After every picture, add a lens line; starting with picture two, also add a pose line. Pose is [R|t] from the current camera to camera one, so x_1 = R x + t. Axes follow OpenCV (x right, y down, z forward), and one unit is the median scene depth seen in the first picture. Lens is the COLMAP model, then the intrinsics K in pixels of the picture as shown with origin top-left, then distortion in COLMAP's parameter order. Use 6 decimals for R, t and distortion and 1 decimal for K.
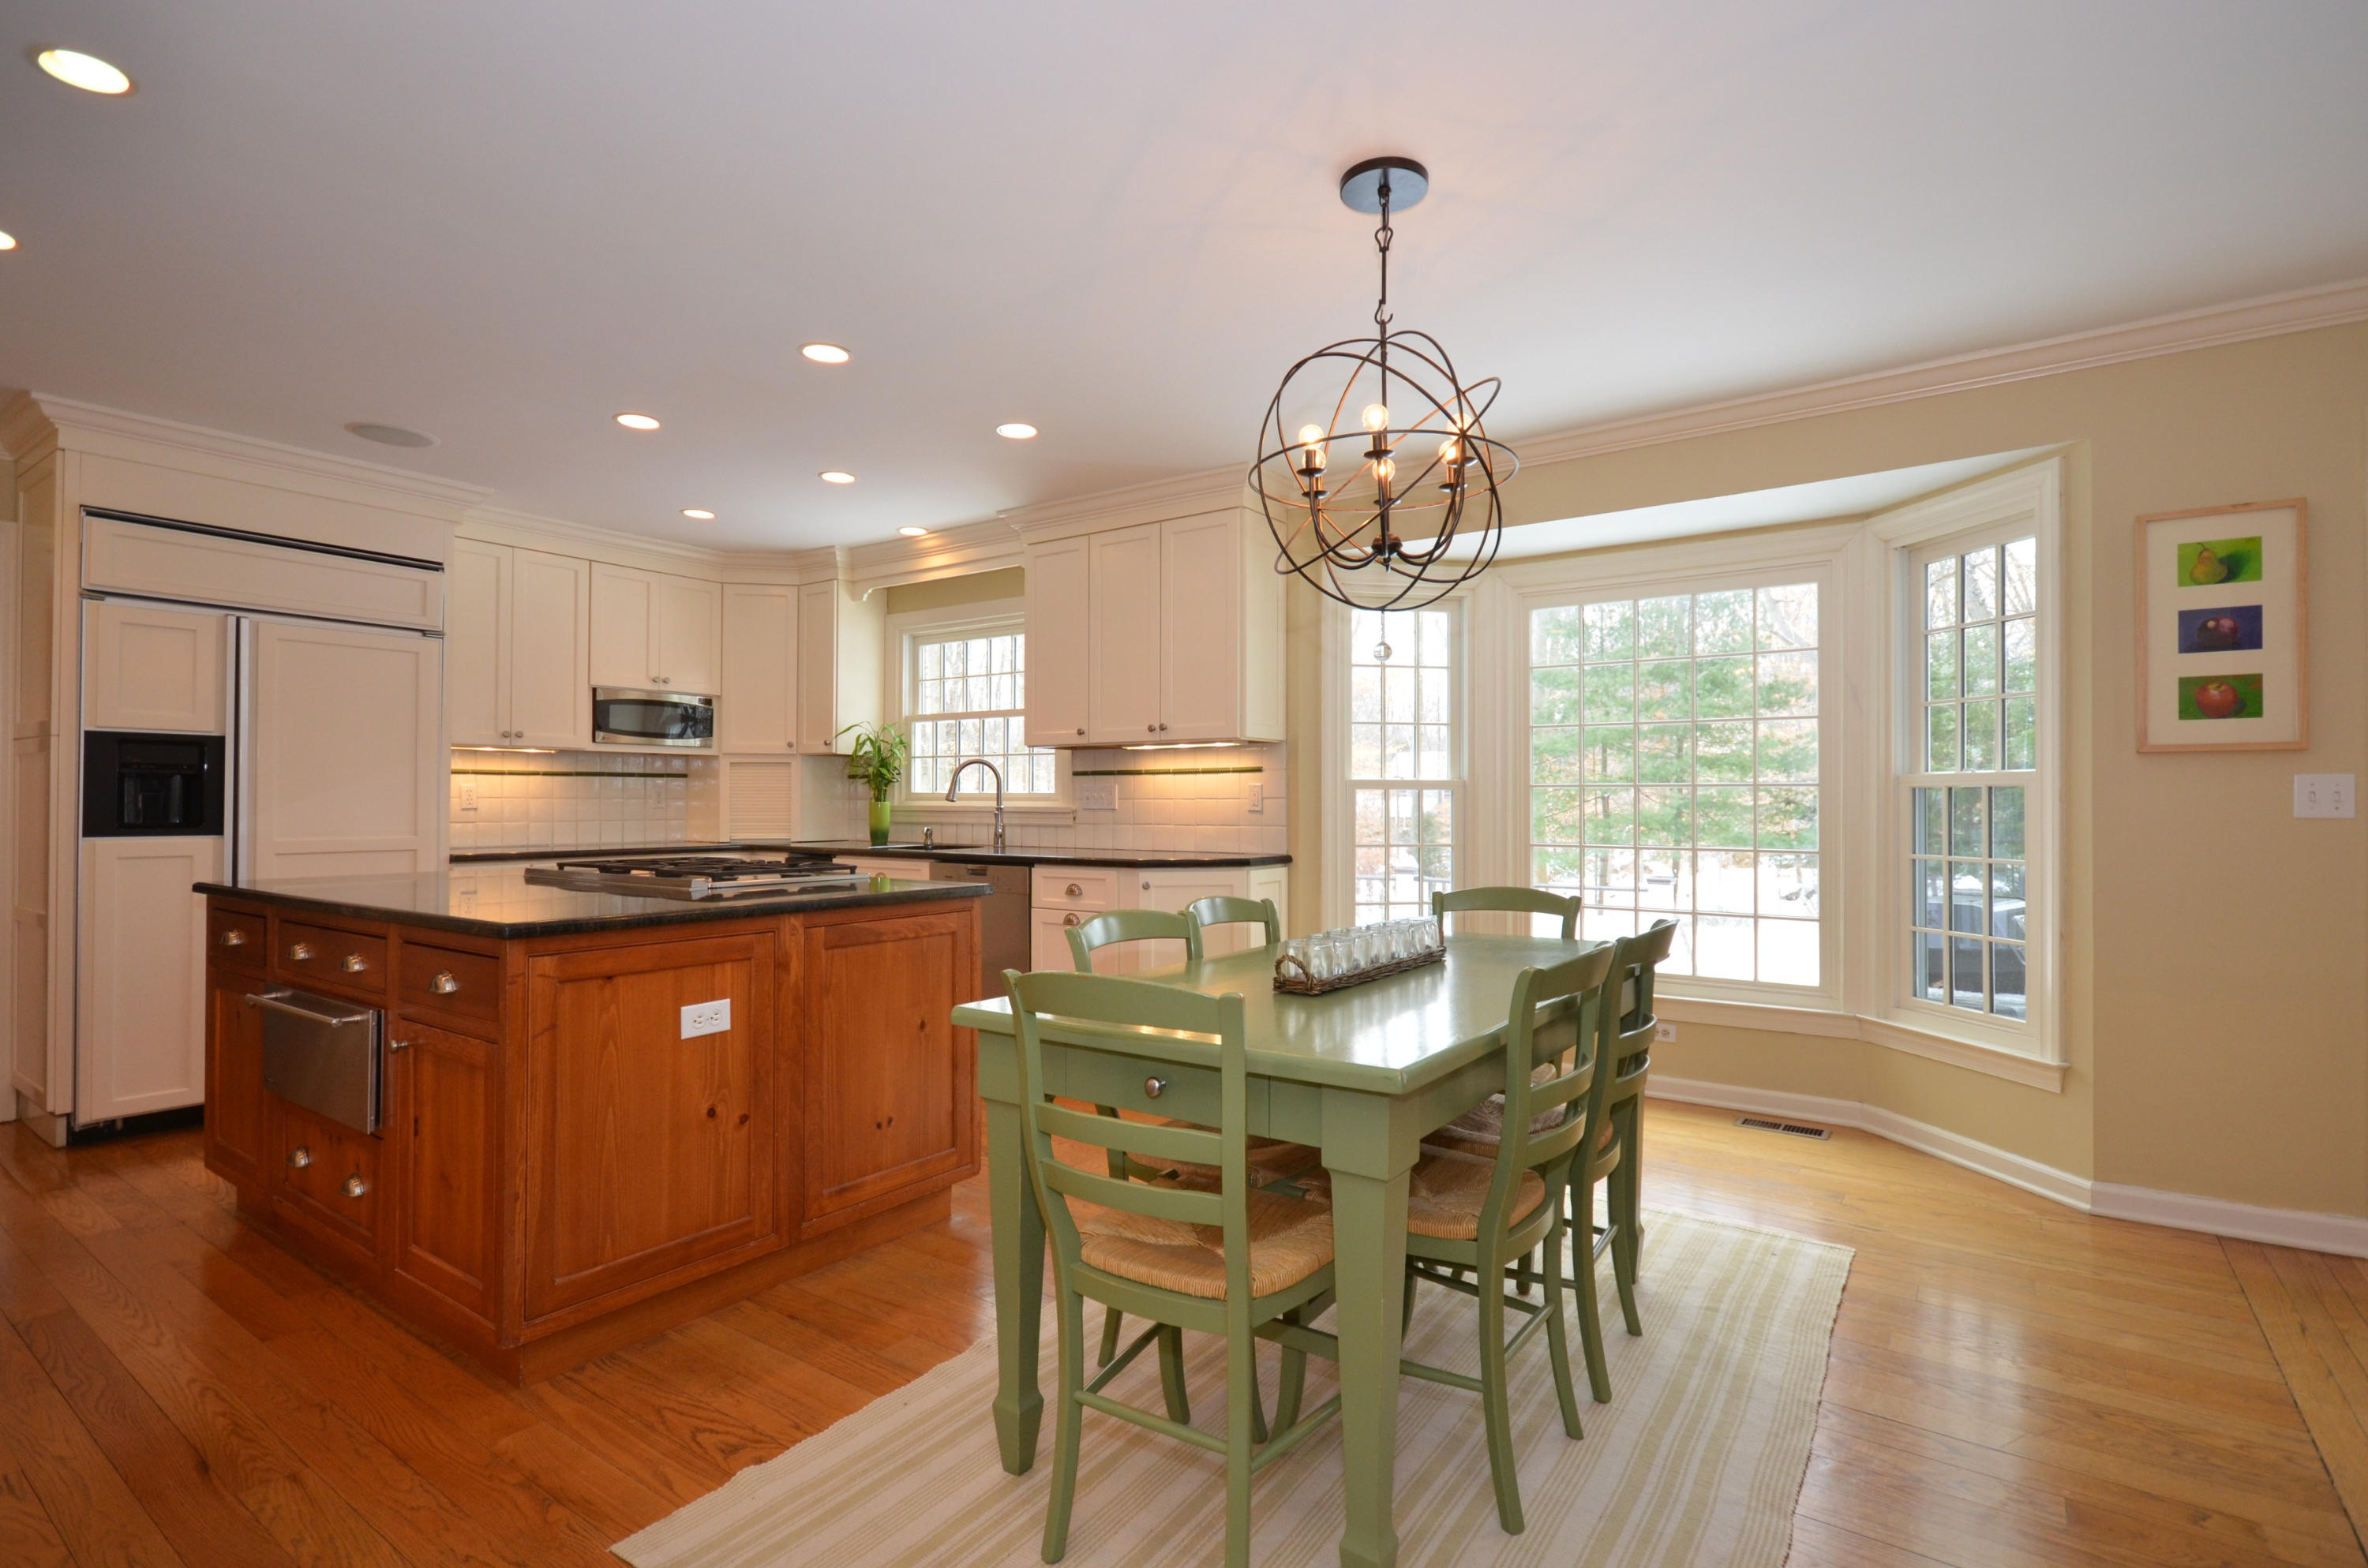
lens RADIAL K [[1086.8, 0, 1206.8], [0, 1086.8, 792.5], [0, 0, 1]] dist [-0.001256, -0.002365]
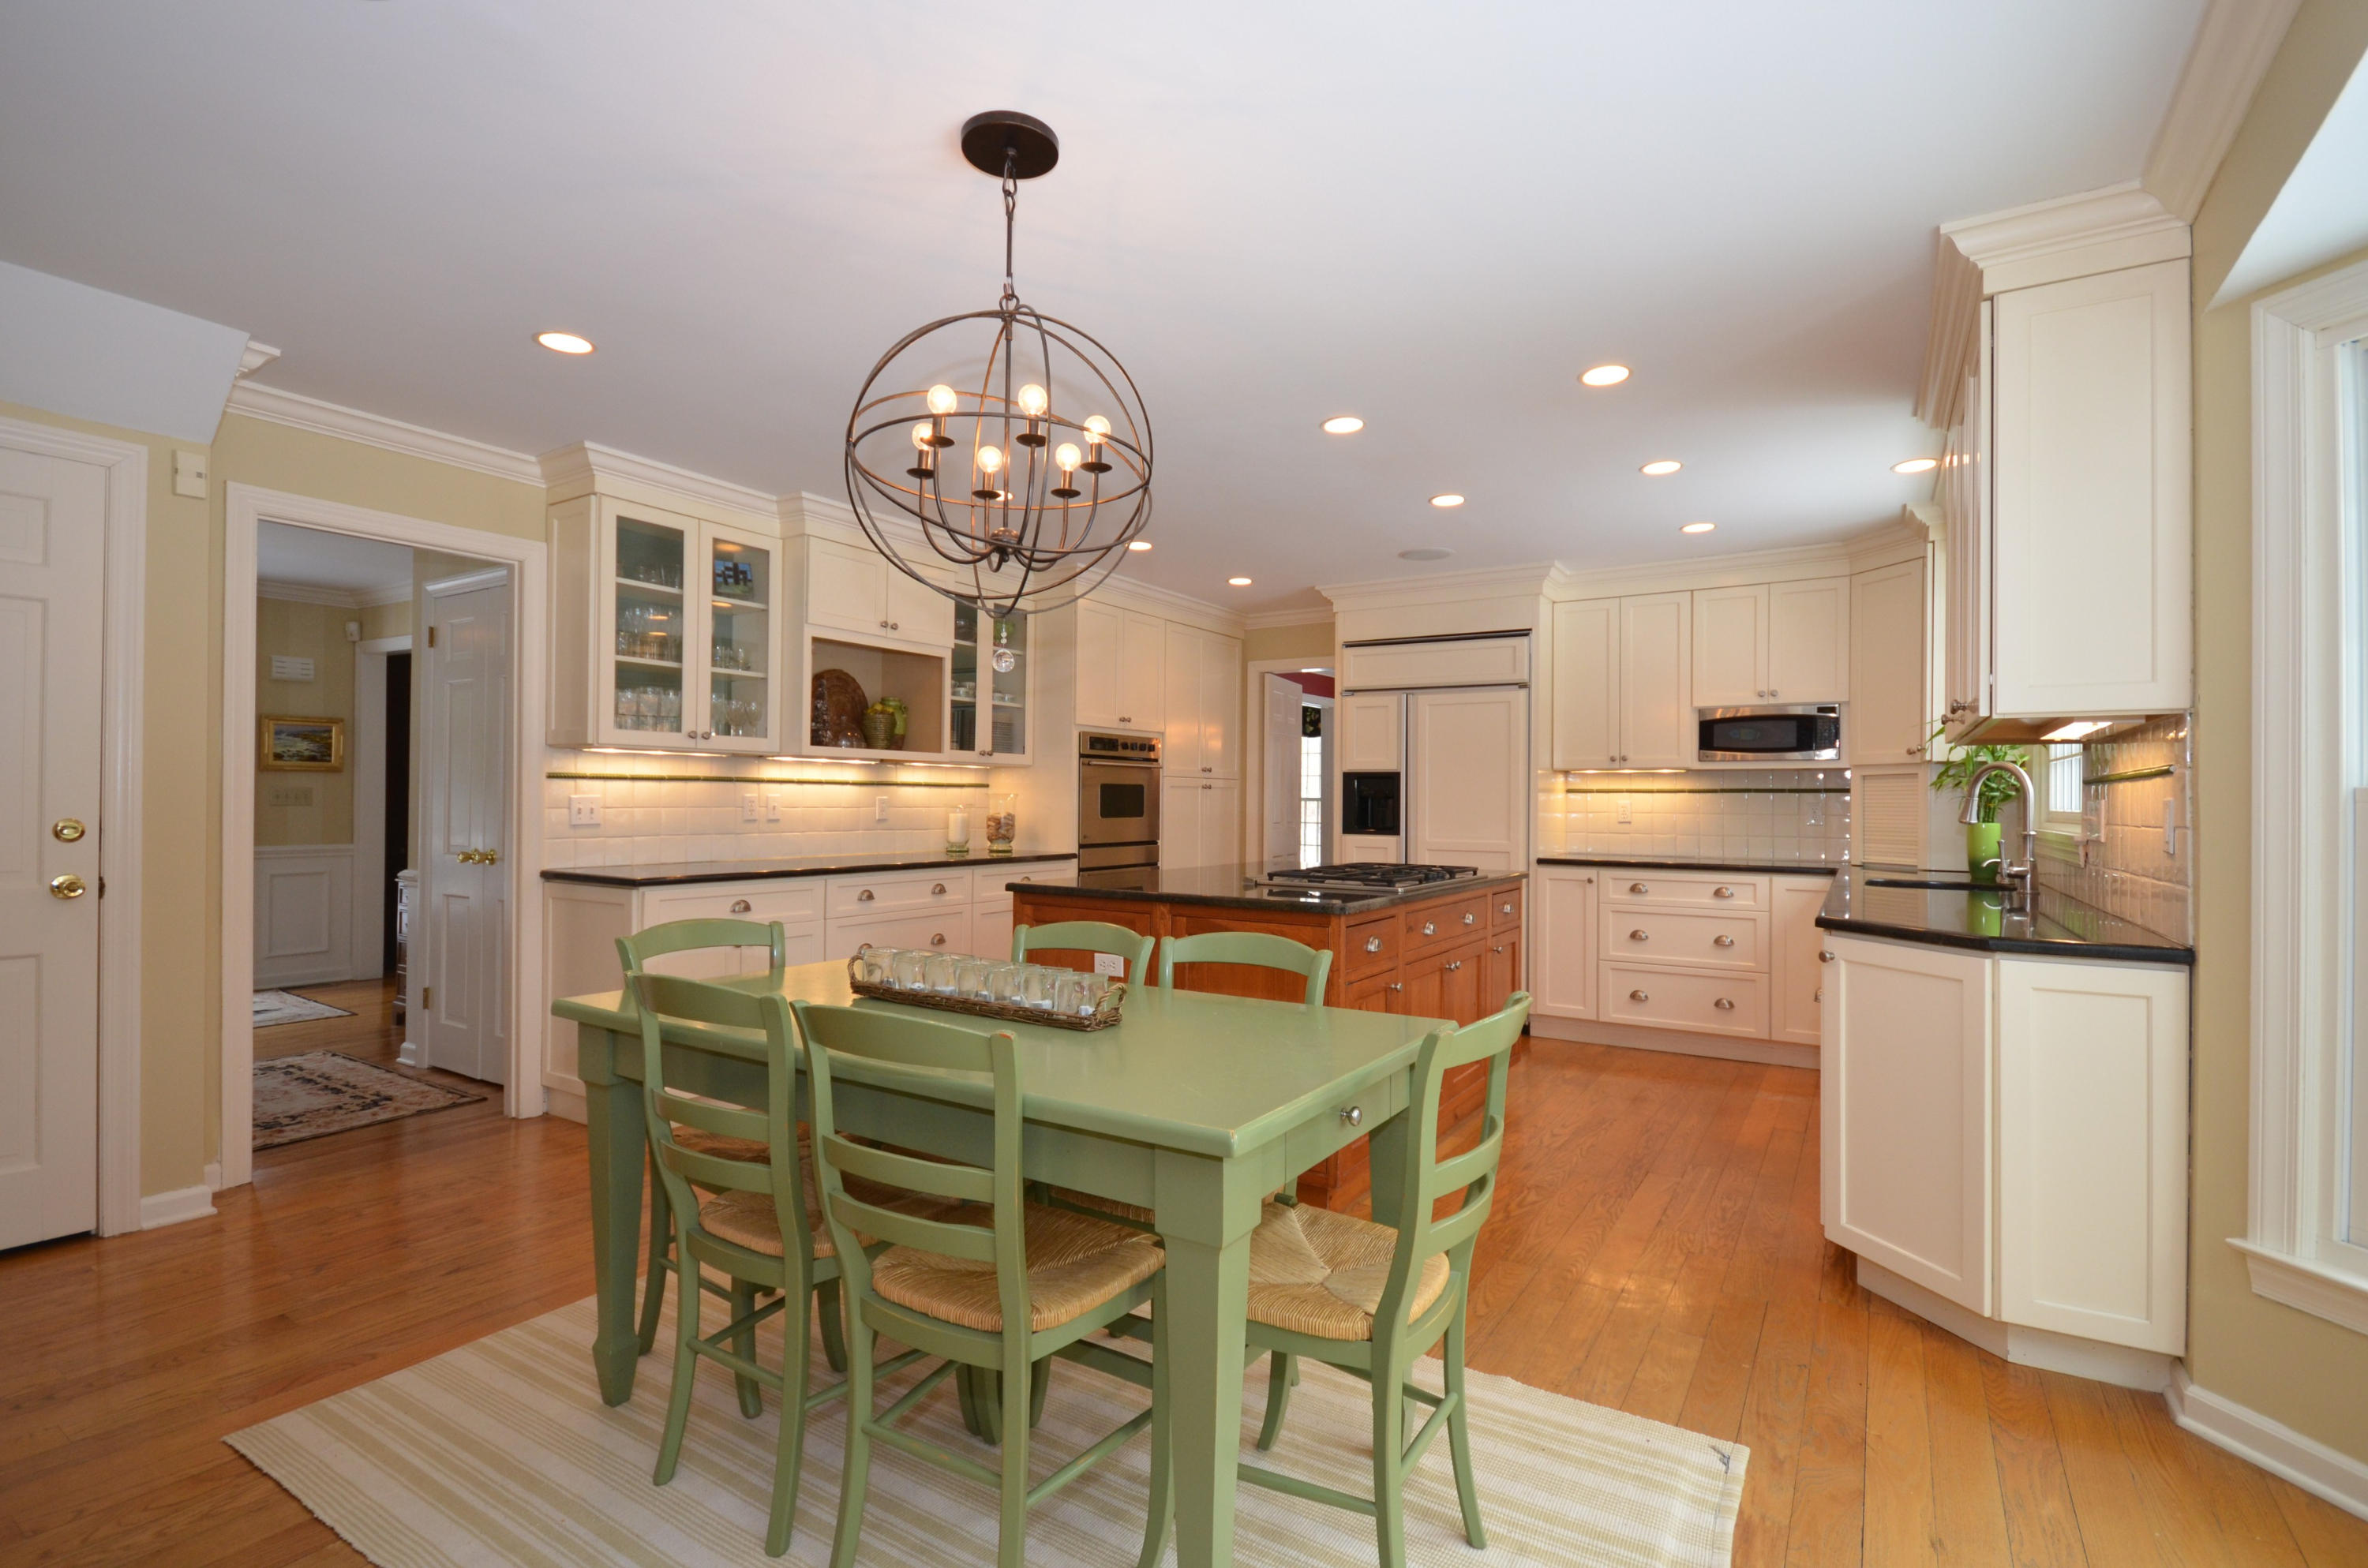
lens RADIAL K [[1086.8, 0, 1186.3], [0, 1086.8, 792.1], [0, 0, 1]] dist [-0.001256, -0.002365]
pose [[0.036964, -0.012250, -0.999242, 0.461834], [0.000059, 0.999925, -0.012256, -0.003309], [0.999317, 0.000395, 0.036962, 0.460890]]
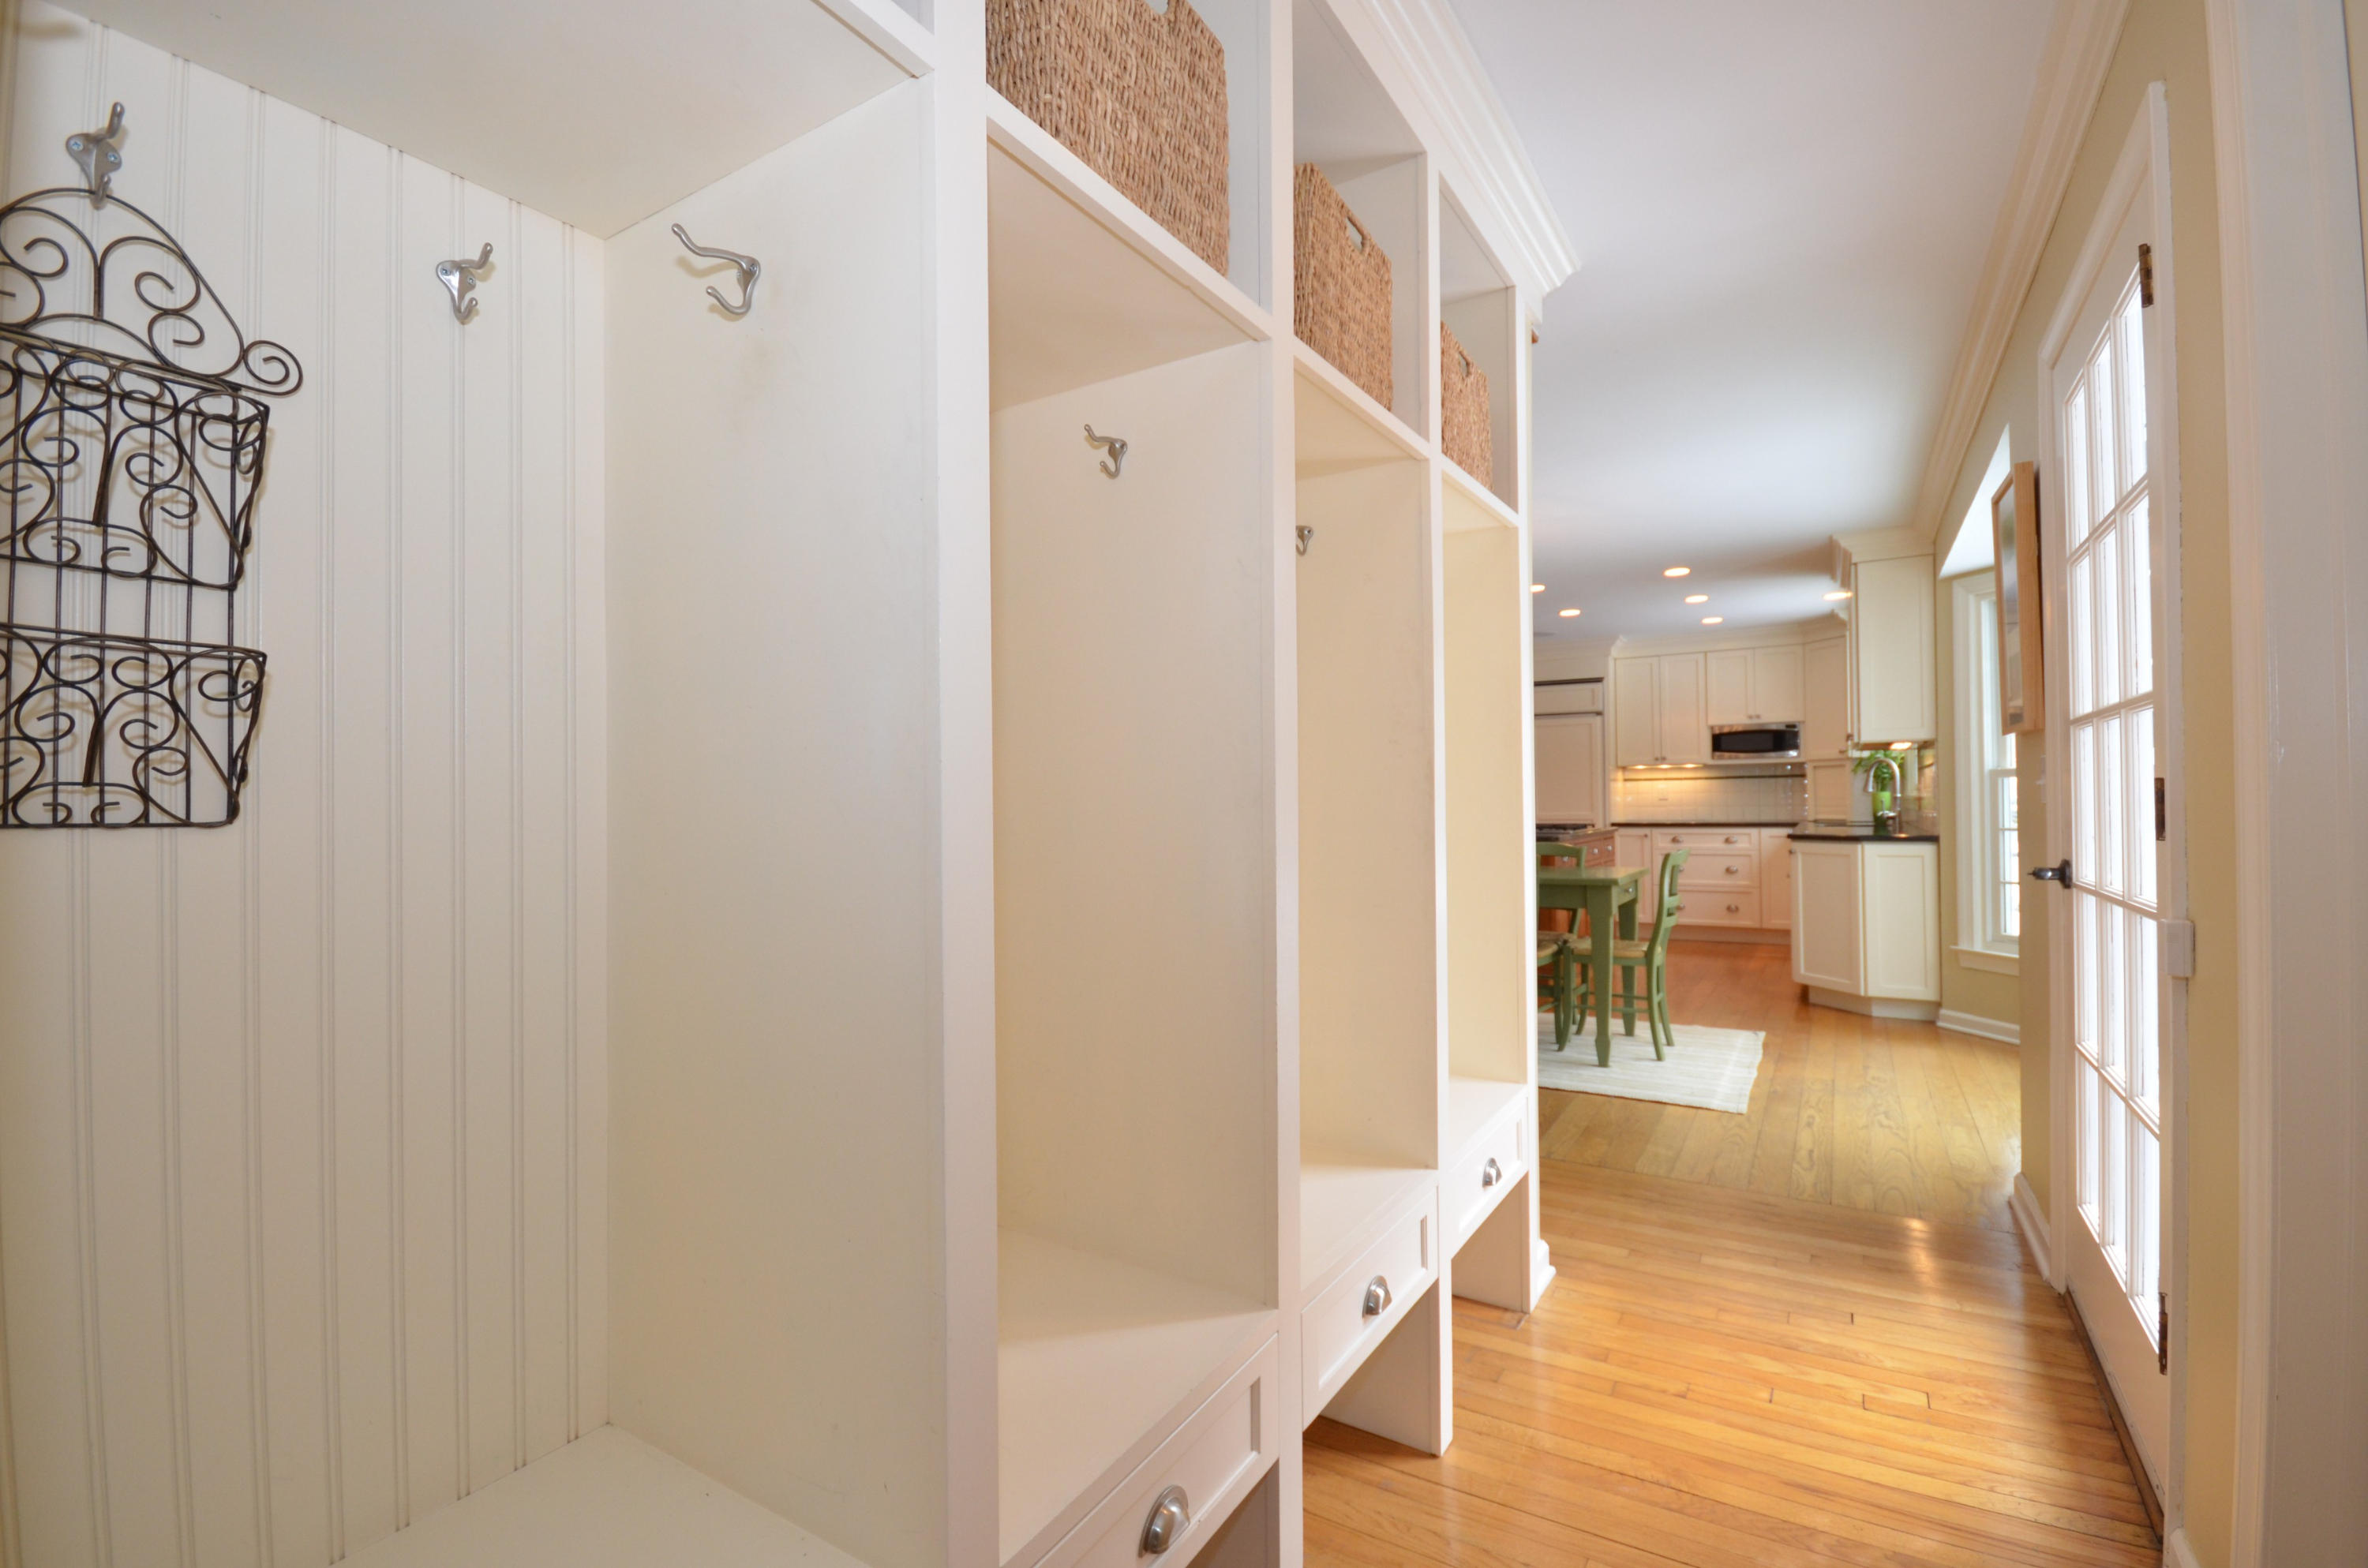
lens RADIAL K [[1039.9, 0, 1192.6], [0, 1039.9, 791.9], [0, 0, 1]] dist [-0.001018, -0.000040]
pose [[0.043335, -0.013442, -0.998970, 0.988456], [0.022285, 0.999674, -0.012484, 0.006243], [0.998812, -0.021721, 0.043621, 0.129012]]
